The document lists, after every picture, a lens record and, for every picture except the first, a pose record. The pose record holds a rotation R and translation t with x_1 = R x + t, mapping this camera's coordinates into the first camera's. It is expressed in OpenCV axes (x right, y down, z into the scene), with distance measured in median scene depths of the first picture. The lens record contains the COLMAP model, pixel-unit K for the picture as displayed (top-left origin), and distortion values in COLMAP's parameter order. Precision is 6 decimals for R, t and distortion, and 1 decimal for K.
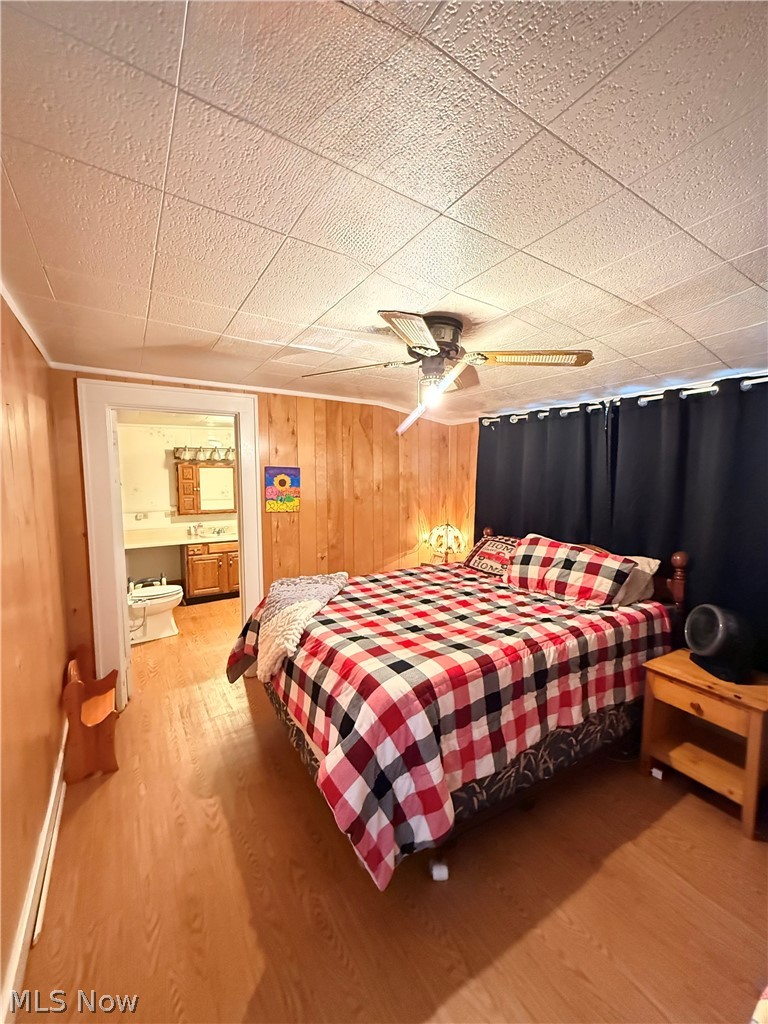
lens RADIAL K [[406.1, 0, 384.2], [0, 406.1, 511.7], [0, 0, 1]] dist [-0.000306, -0.000012]
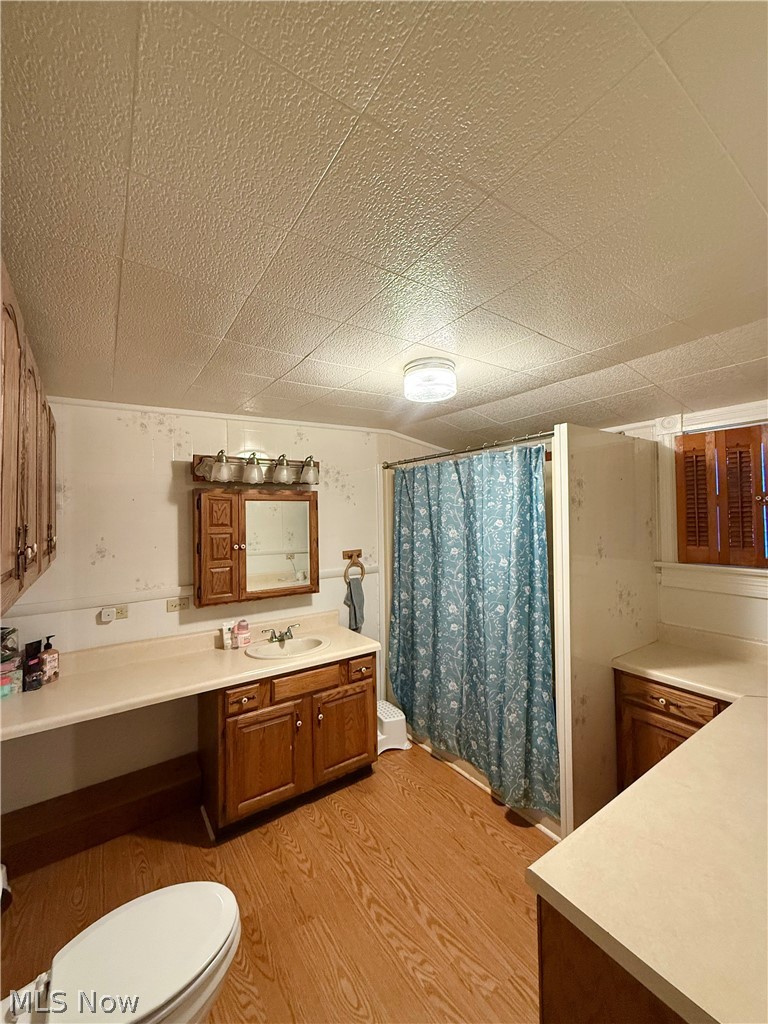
lens RADIAL K [[406.1, 0, 384.8], [0, 406.1, 511.0], [0, 0, 1]] dist [-0.000306, -0.000012]
pose [[0.999124, -0.011748, 0.040172, -0.319072], [0.015734, 0.994821, -0.100418, -0.047285], [-0.038784, 0.100962, 0.994134, 0.540101]]
